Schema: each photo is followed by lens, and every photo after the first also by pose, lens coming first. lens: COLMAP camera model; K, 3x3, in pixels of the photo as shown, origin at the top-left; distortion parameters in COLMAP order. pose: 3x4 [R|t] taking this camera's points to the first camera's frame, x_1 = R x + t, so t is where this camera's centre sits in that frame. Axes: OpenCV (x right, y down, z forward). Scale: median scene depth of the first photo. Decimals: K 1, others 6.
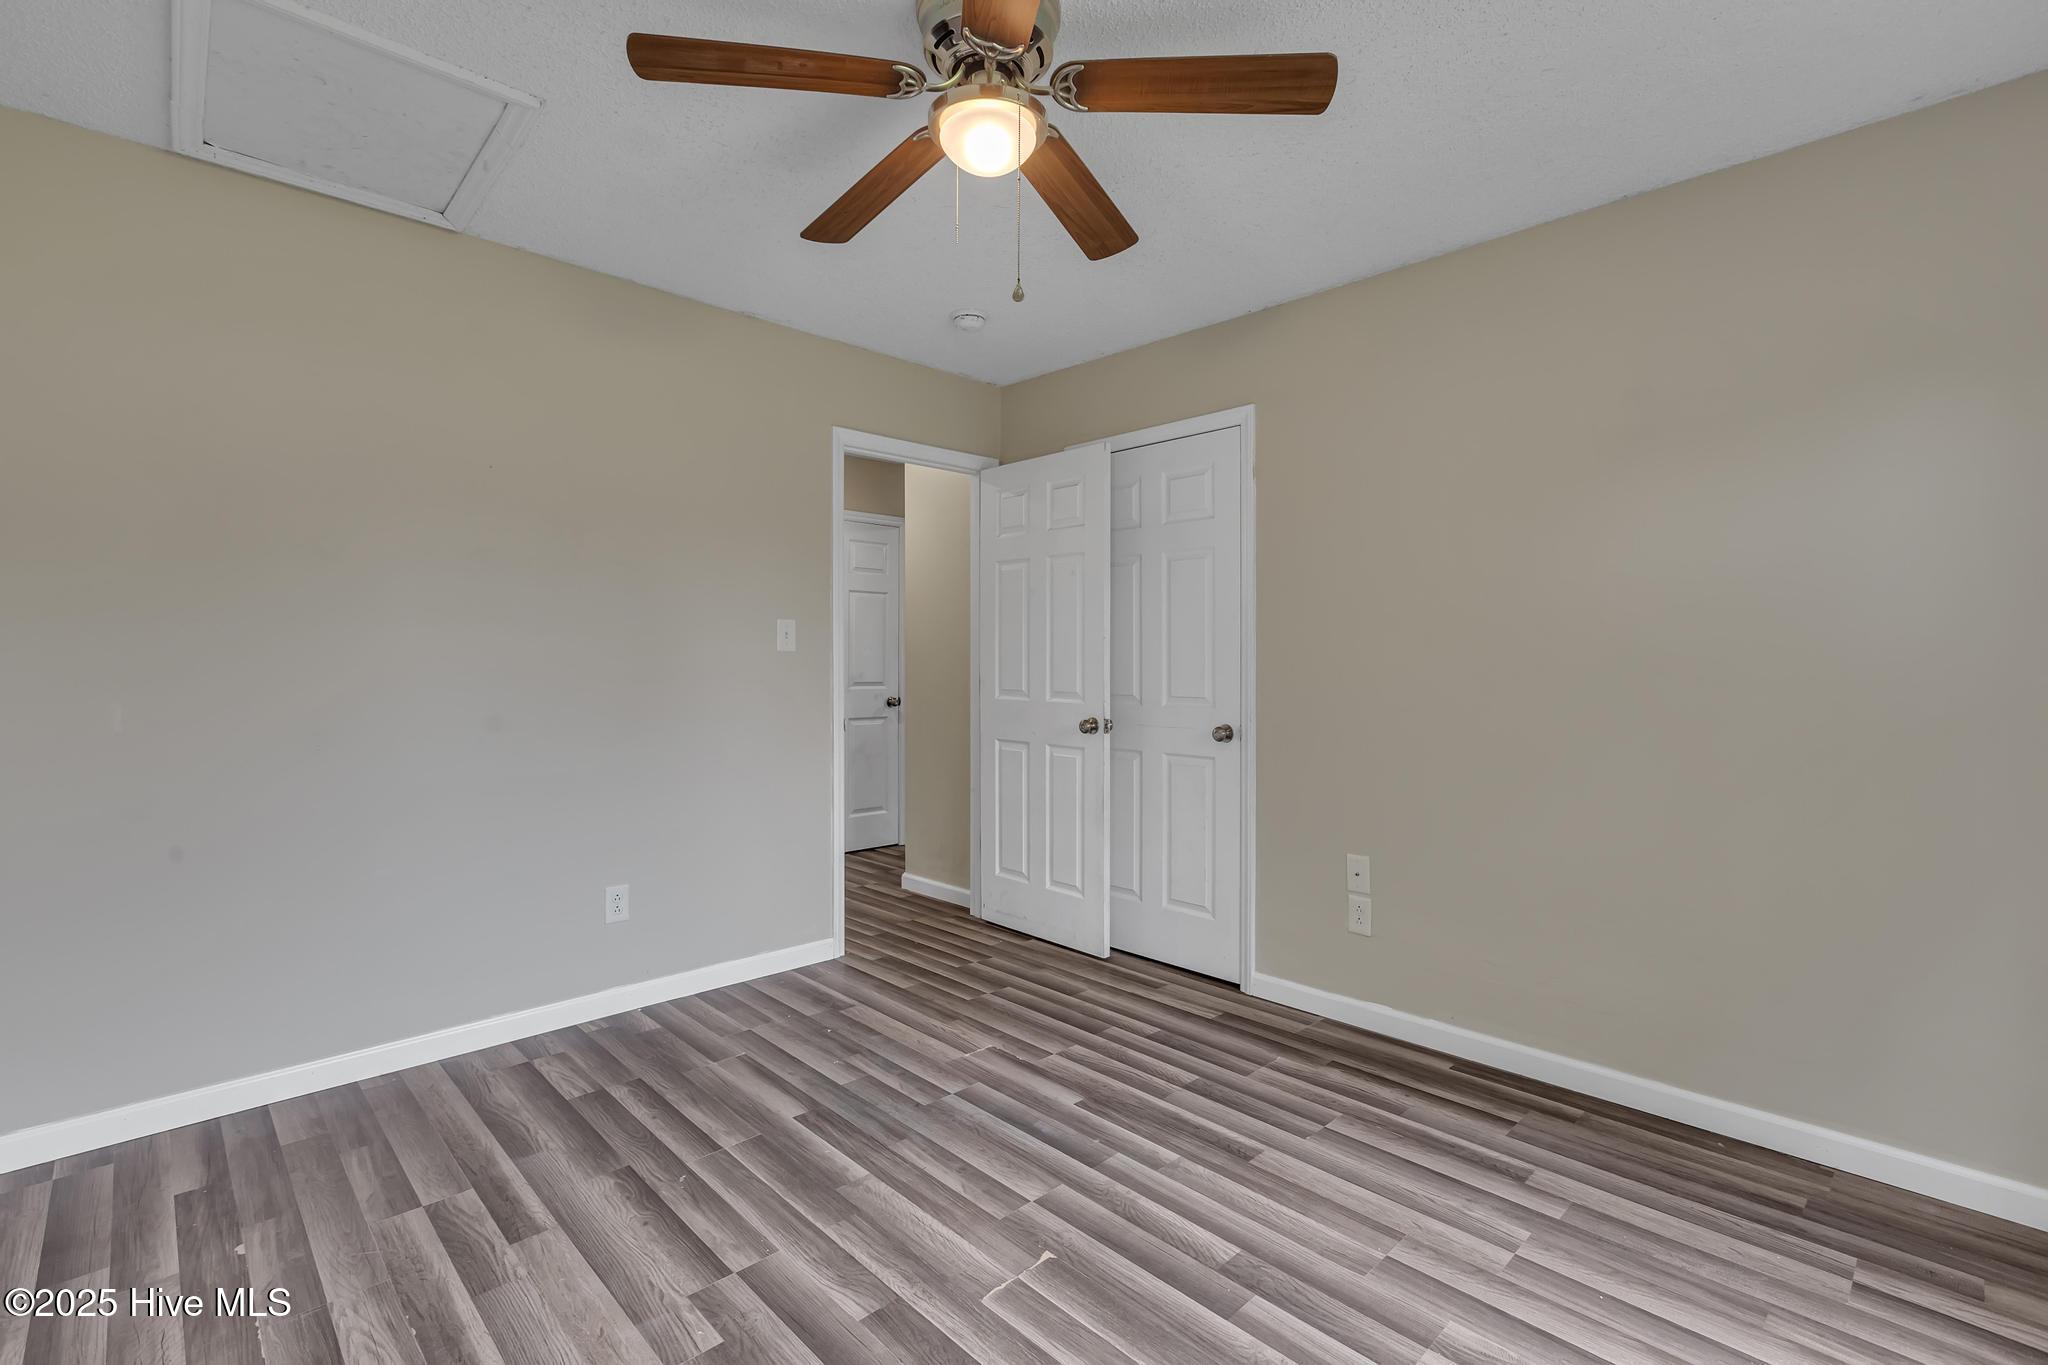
lens RADIAL K [[930.2, 0, 1026.3], [0, 930.2, 664.5], [0, 0, 1]] dist [0.008799, 0.000054]
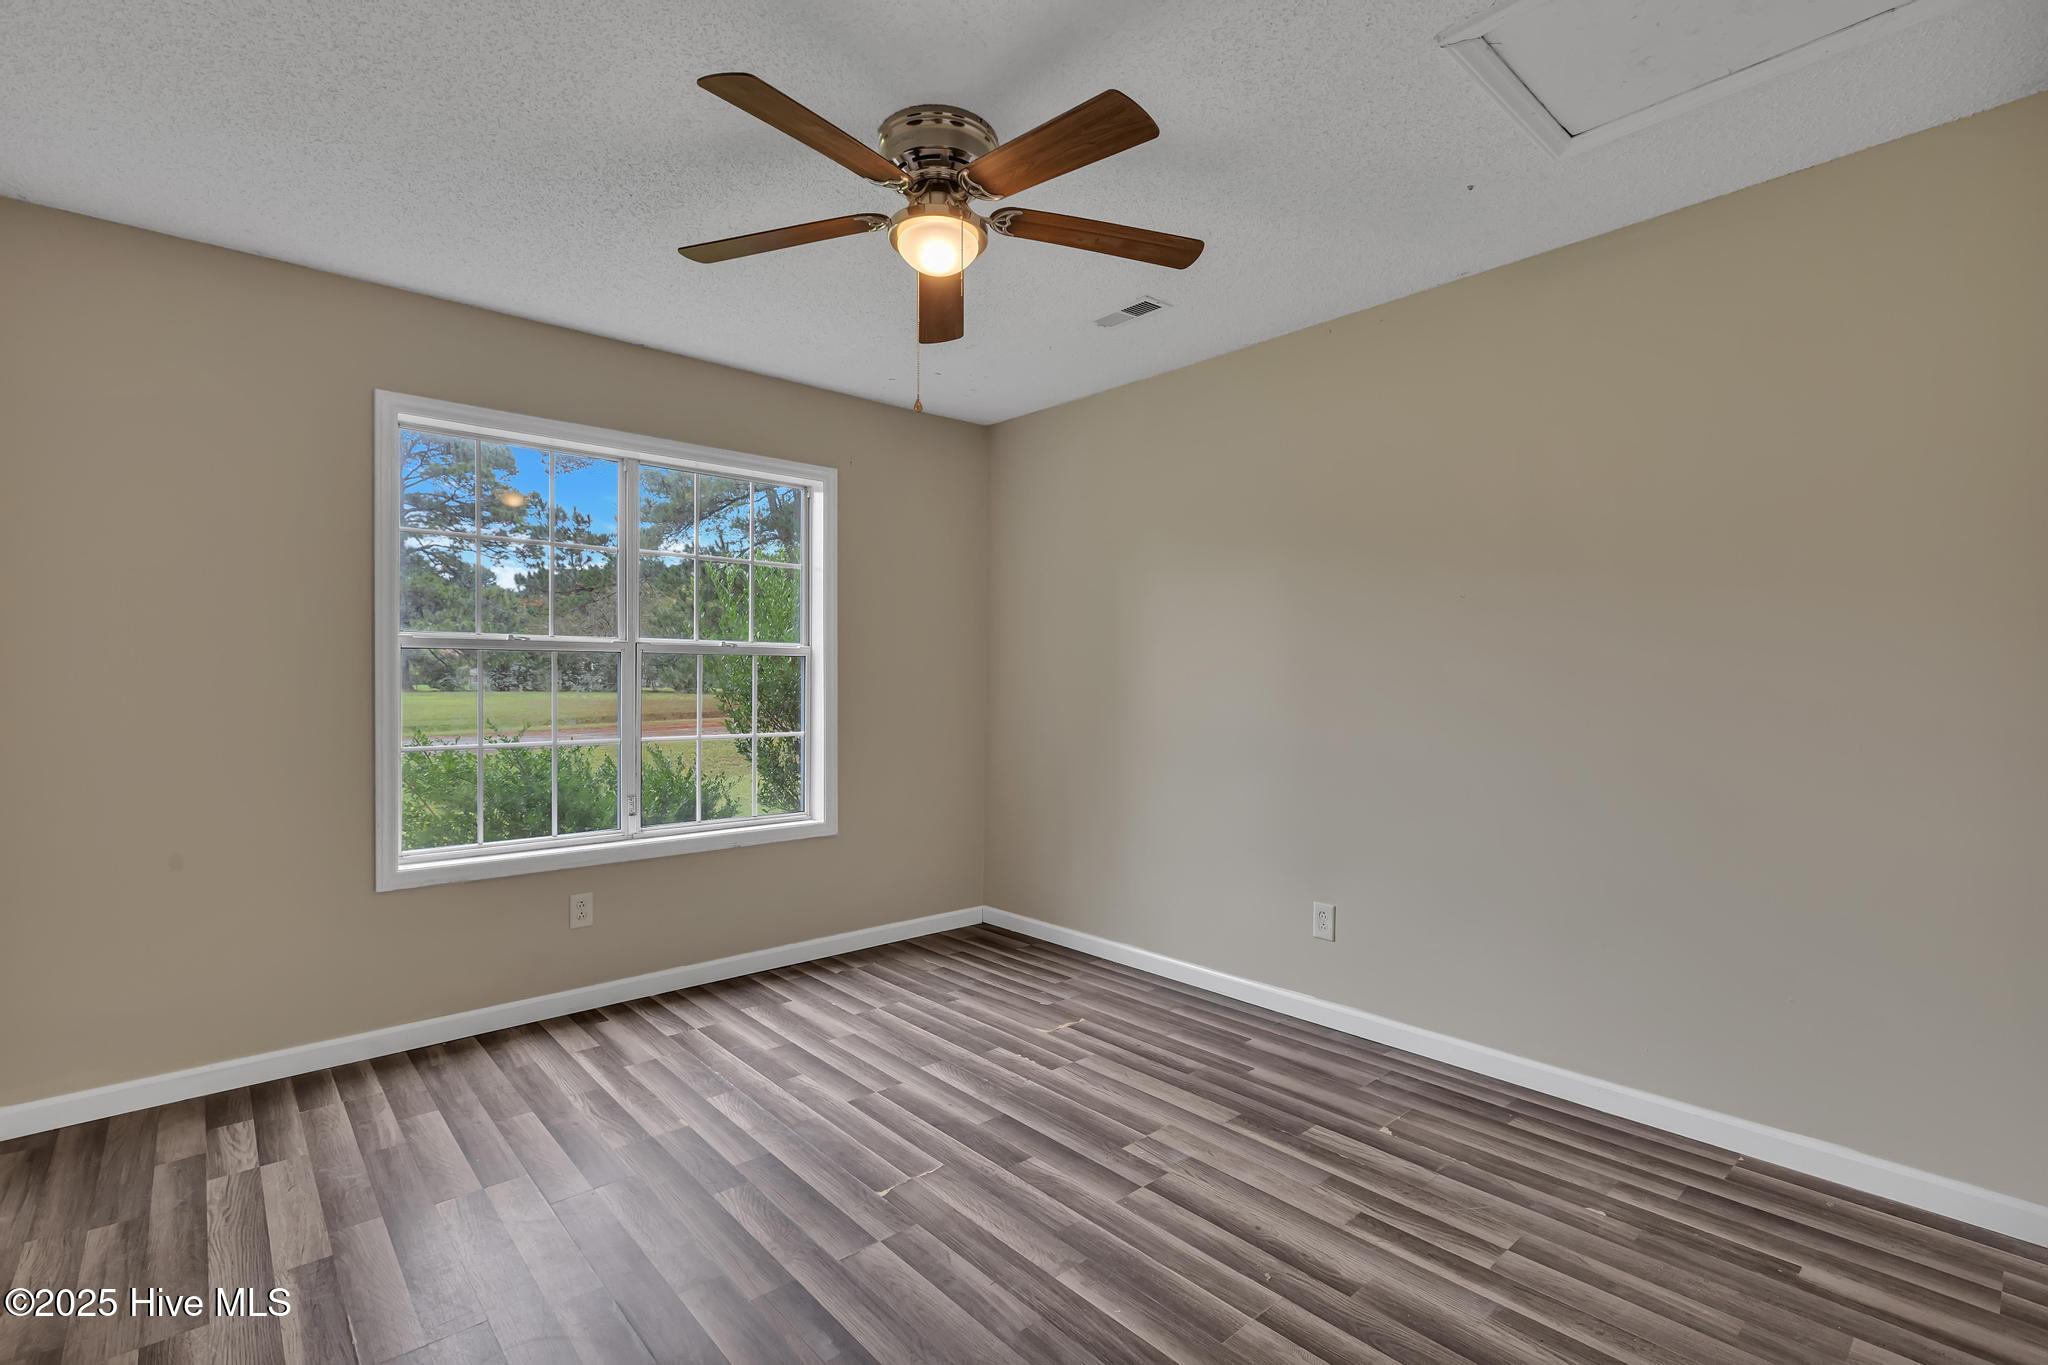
lens RADIAL K [[930.2, 0, 1024.3], [0, 930.2, 688.8], [0, 0, 1]] dist [0.008799, 0.000054]
pose [[-0.999180, -0.005153, 0.040148, -0.186644], [-0.004668, 0.999915, 0.012162, -0.010176], [-0.040207, 0.011965, -0.999120, 2.028387]]
